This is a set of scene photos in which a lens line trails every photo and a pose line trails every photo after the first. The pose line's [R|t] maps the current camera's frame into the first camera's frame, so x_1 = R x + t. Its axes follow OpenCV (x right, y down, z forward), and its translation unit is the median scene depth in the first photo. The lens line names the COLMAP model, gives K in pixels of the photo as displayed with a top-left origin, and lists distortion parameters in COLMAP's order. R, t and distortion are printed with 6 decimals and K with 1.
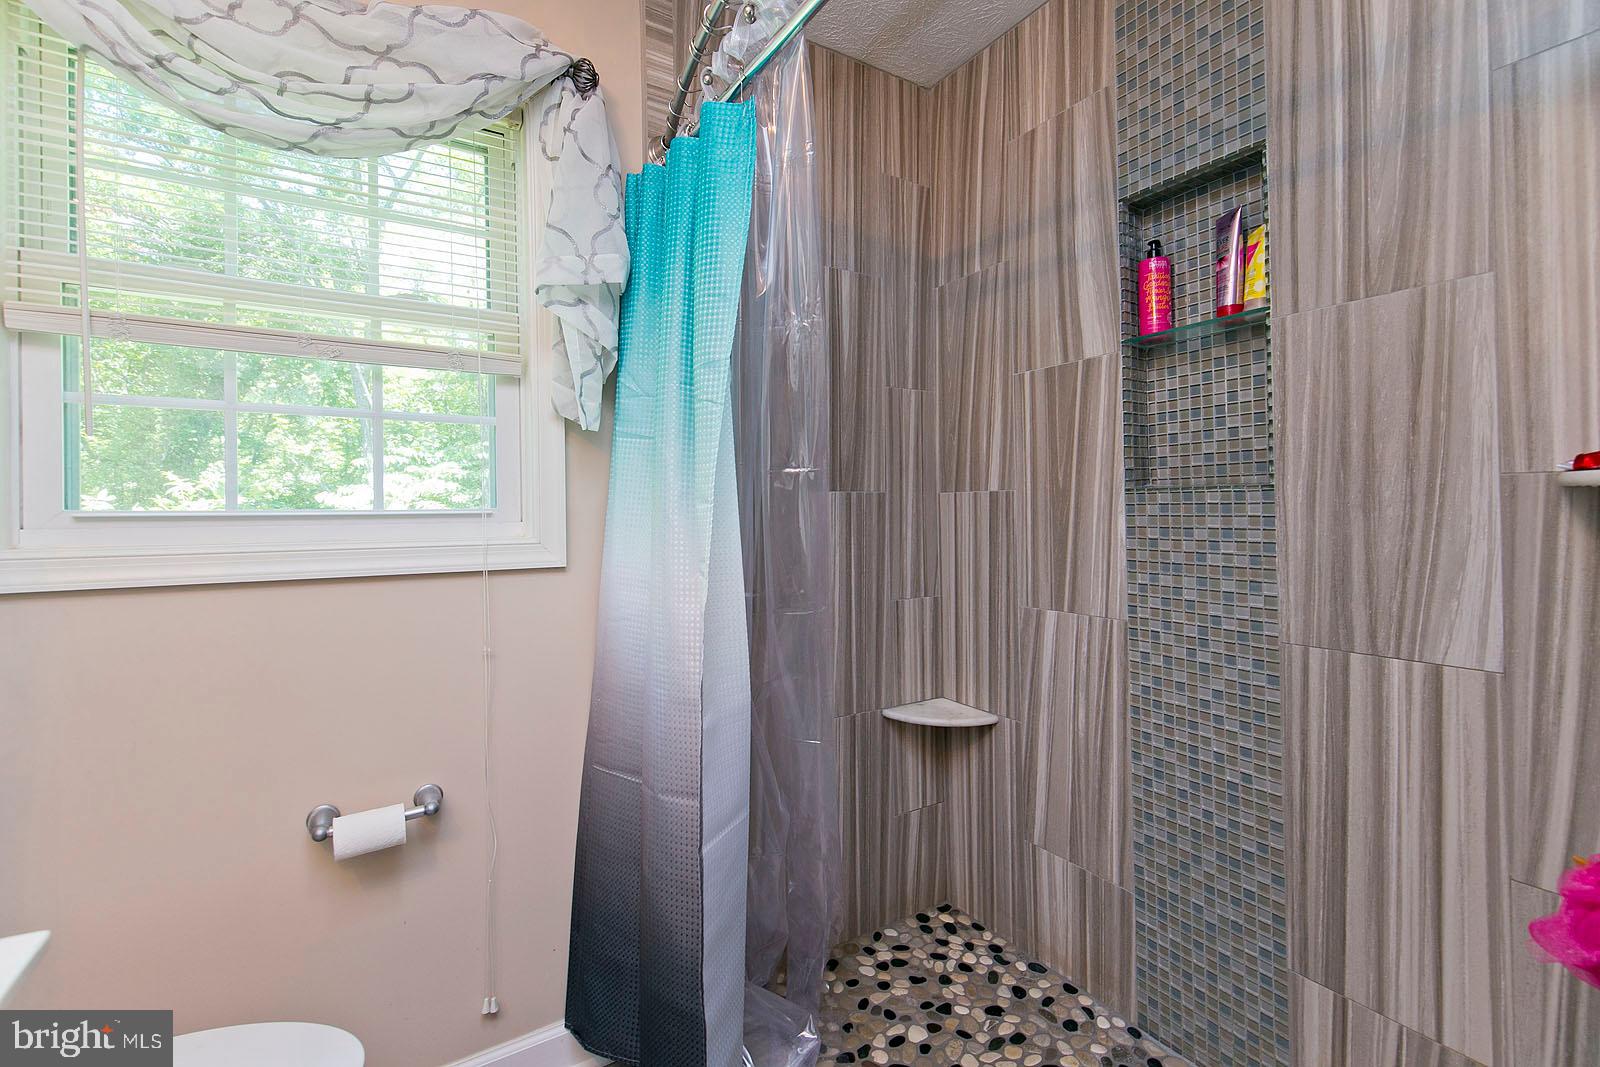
lens RADIAL K [[710.8, 0, 797.6], [0, 710.8, 516.9], [0, 0, 1]] dist [0.009952, -0.004172]
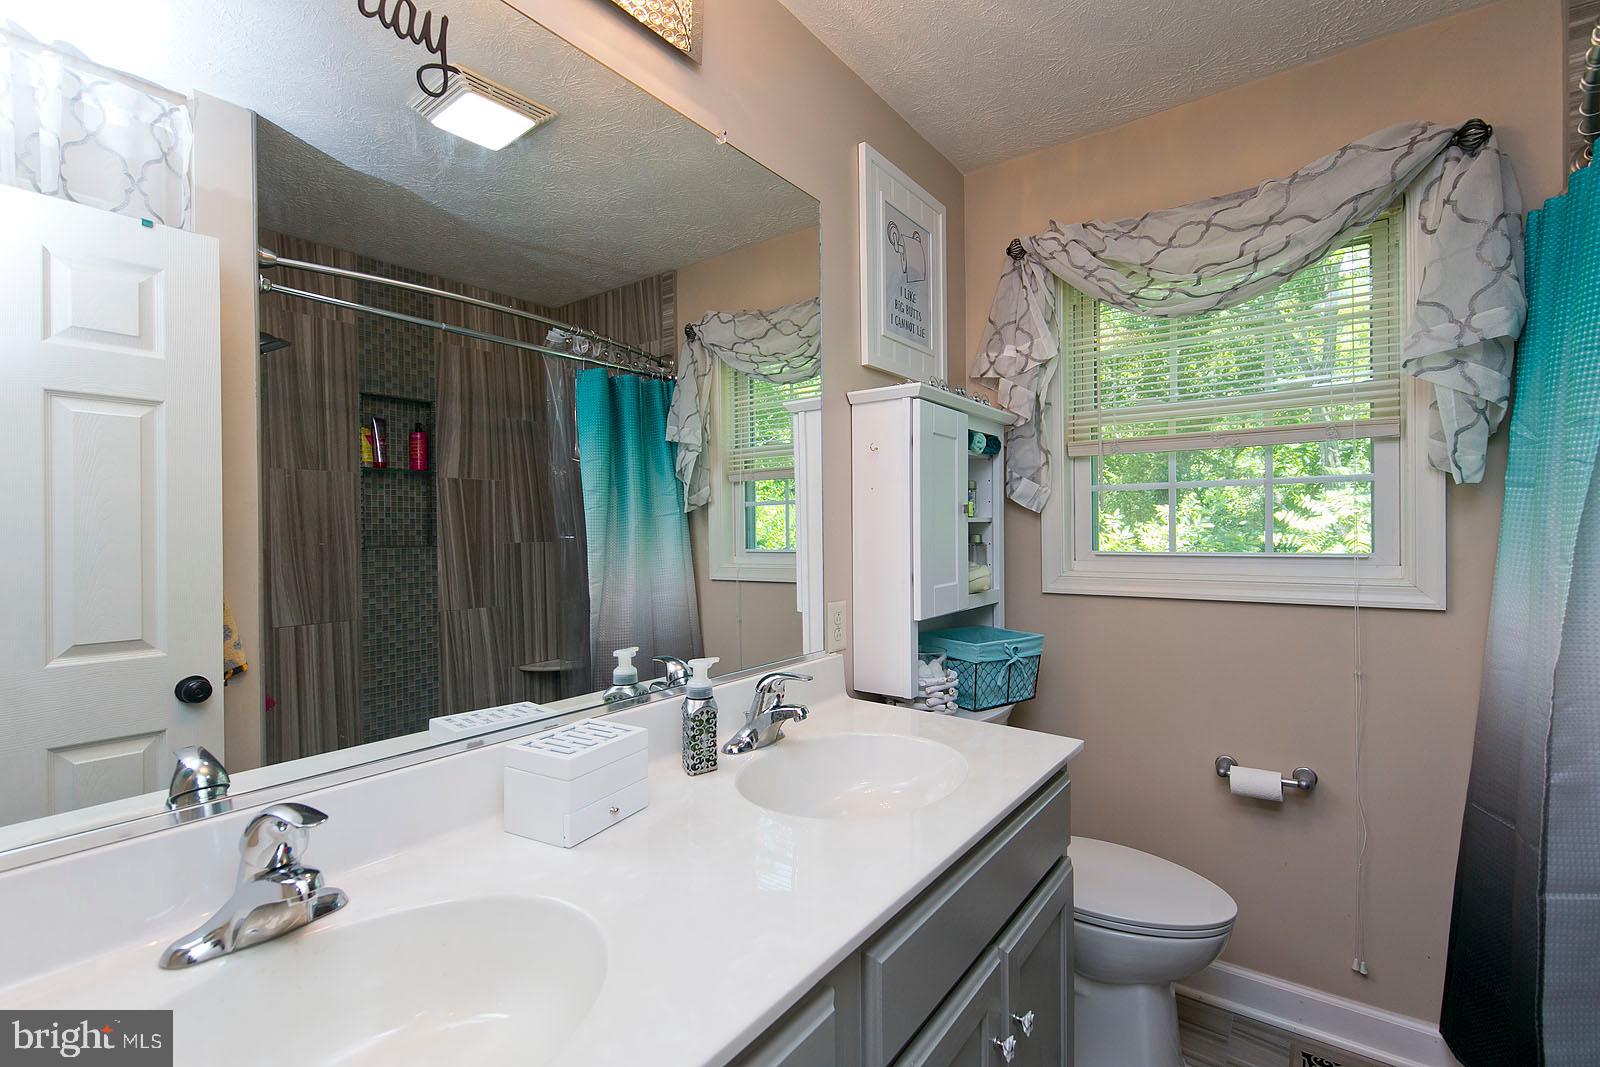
lens RADIAL K [[710.8, 0, 792.5], [0, 710.8, 533.0], [0, 0, 1]] dist [0.009952, -0.004172]
pose [[0.357791, 0.006677, -0.933778, 0.342470], [0.006742, 0.999930, 0.009734, -0.065732], [0.933777, -0.009778, 0.357721, -0.314401]]
